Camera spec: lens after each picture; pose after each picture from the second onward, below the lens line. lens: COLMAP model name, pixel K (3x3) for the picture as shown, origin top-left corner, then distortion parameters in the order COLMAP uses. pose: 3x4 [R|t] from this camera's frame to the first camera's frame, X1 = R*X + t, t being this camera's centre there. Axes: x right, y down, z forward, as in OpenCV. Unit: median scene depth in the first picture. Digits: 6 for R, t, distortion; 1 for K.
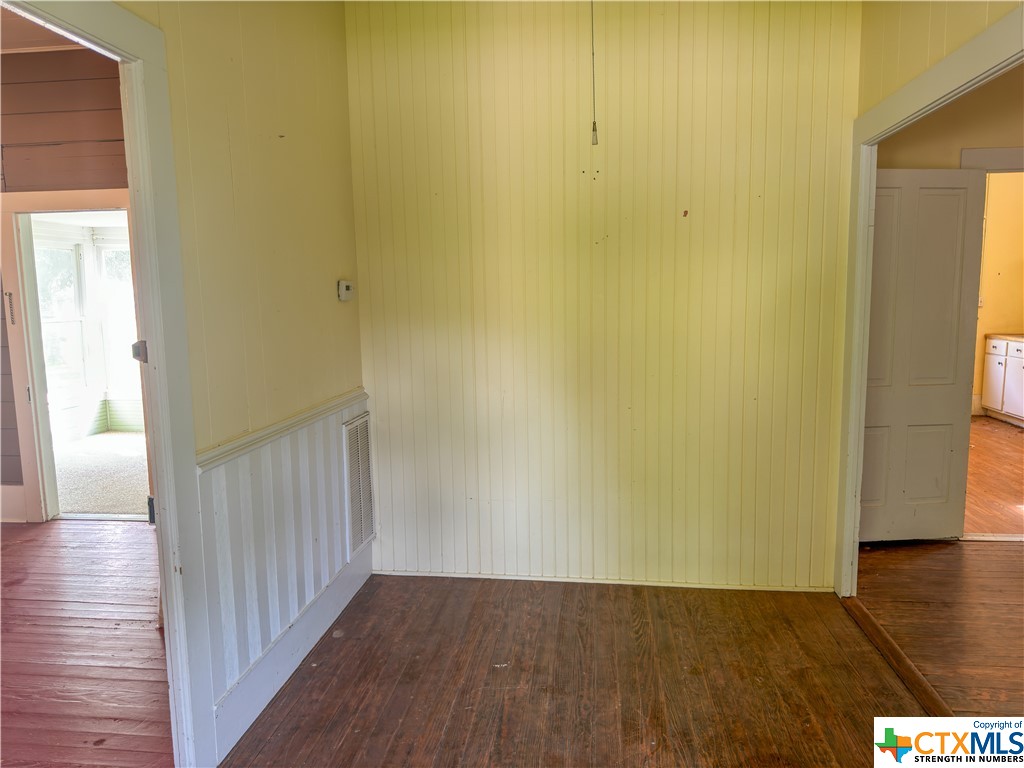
lens RADIAL K [[731.1, 0, 512.0], [0, 731.1, 384.0], [0, 0, 1]] dist [0.005497, 0.009068]
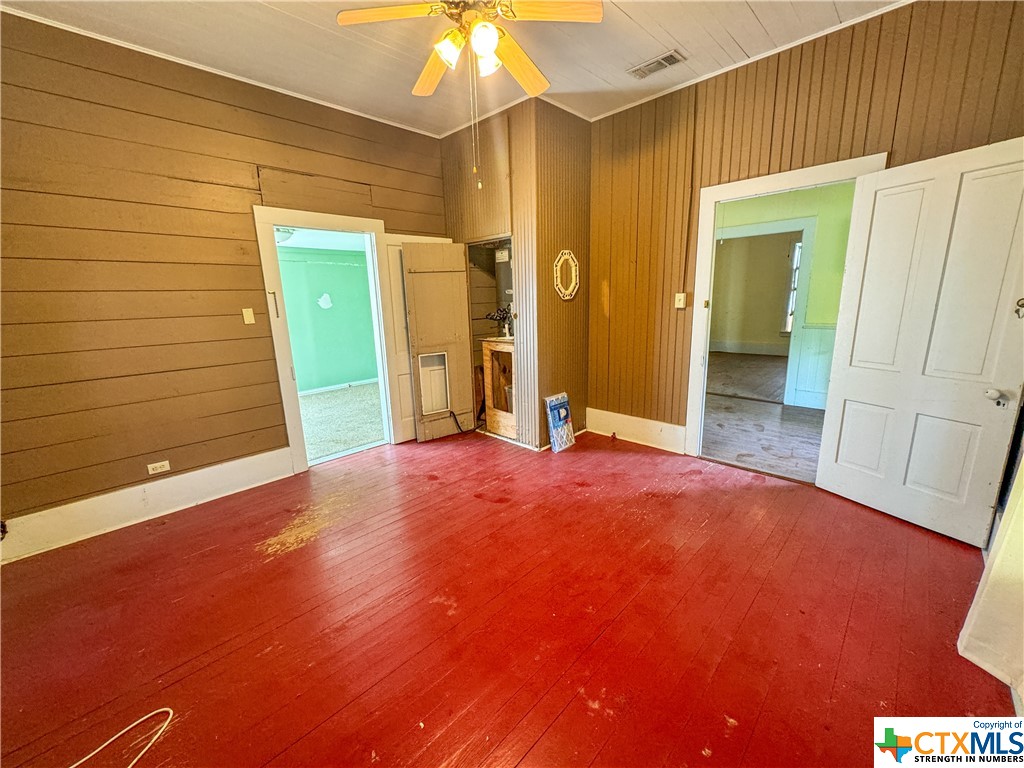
lens RADIAL K [[407.4, 0, 512.0], [0, 407.4, 384.0], [0, 0, 1]] dist [-0.001707, 0.000193]
pose [[0.608584, -0.167606, 0.775586, -1.089323], [0.121729, 0.985588, 0.117471, -0.001979], [-0.784097, 0.022921, 0.620215, 0.309930]]
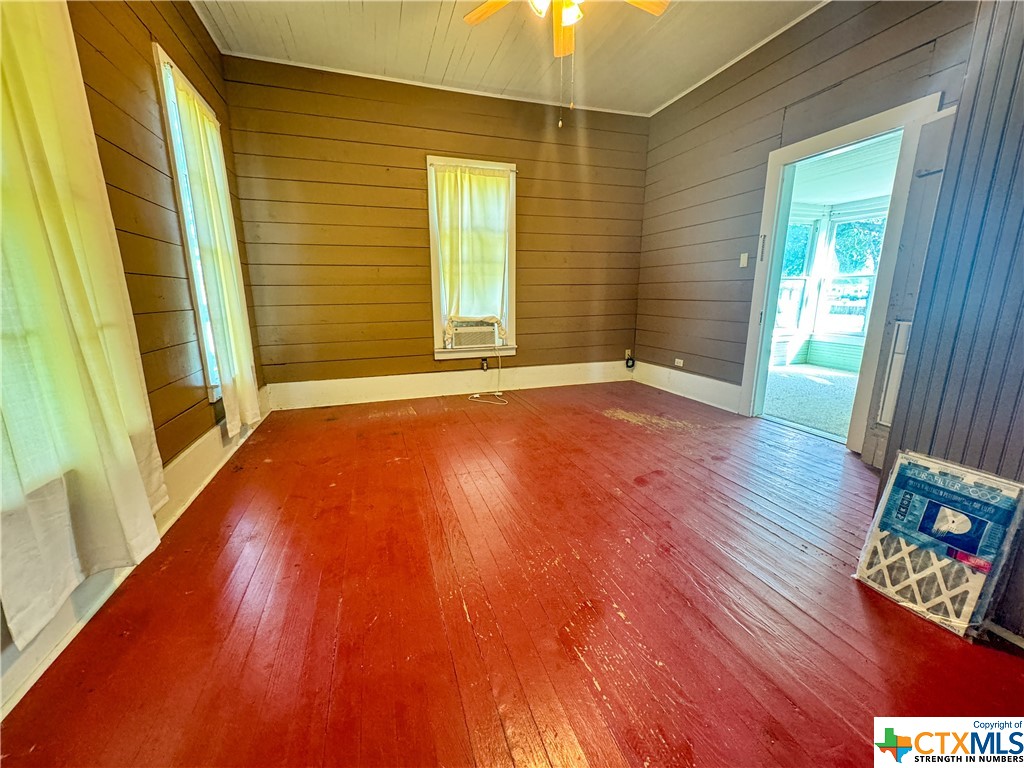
lens RADIAL K [[407.4, 0, 512.0], [0, 407.4, 384.0], [0, 0, 1]] dist [-0.001707, 0.000193]
pose [[0.433876, 0.207281, -0.876805, -0.229847], [-0.117068, 0.977896, 0.173249, 0.063390], [0.893335, 0.027477, 0.448551, 0.342487]]
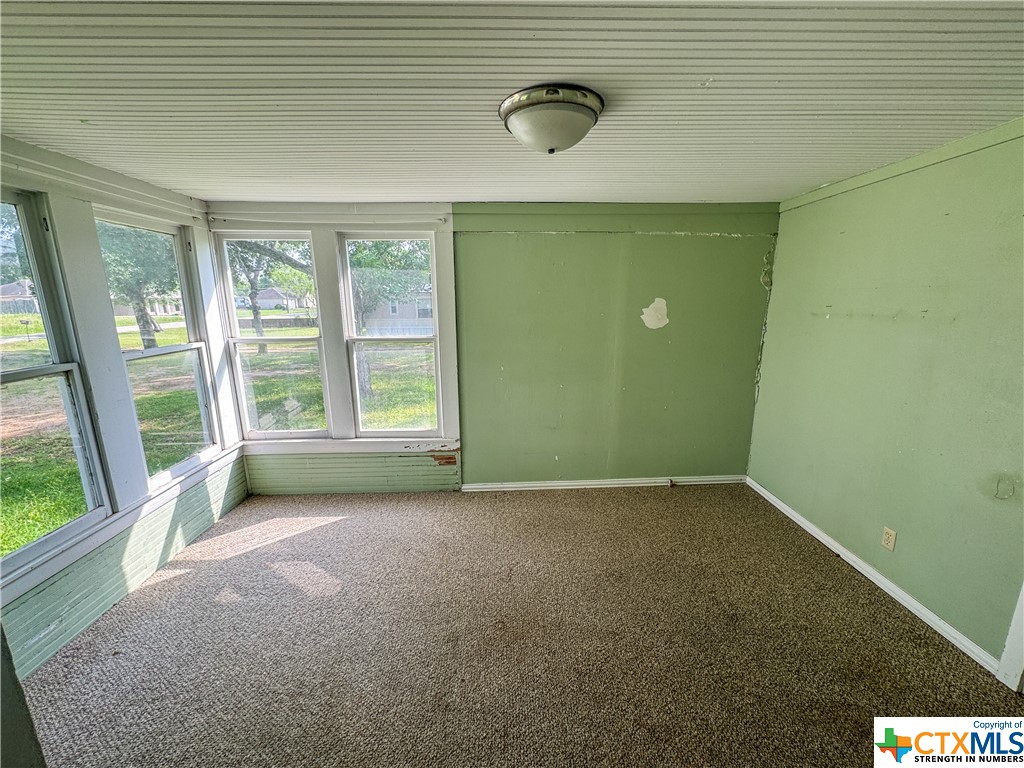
lens RADIAL K [[407.4, 0, 512.0], [0, 407.4, 384.0], [0, 0, 1]] dist [-0.001707, 0.000193]
pose [[0.986884, -0.031830, 0.158260, -0.672696], [0.018795, 0.996357, 0.083185, -0.144617], [-0.160331, -0.079120, 0.983887, 1.083922]]
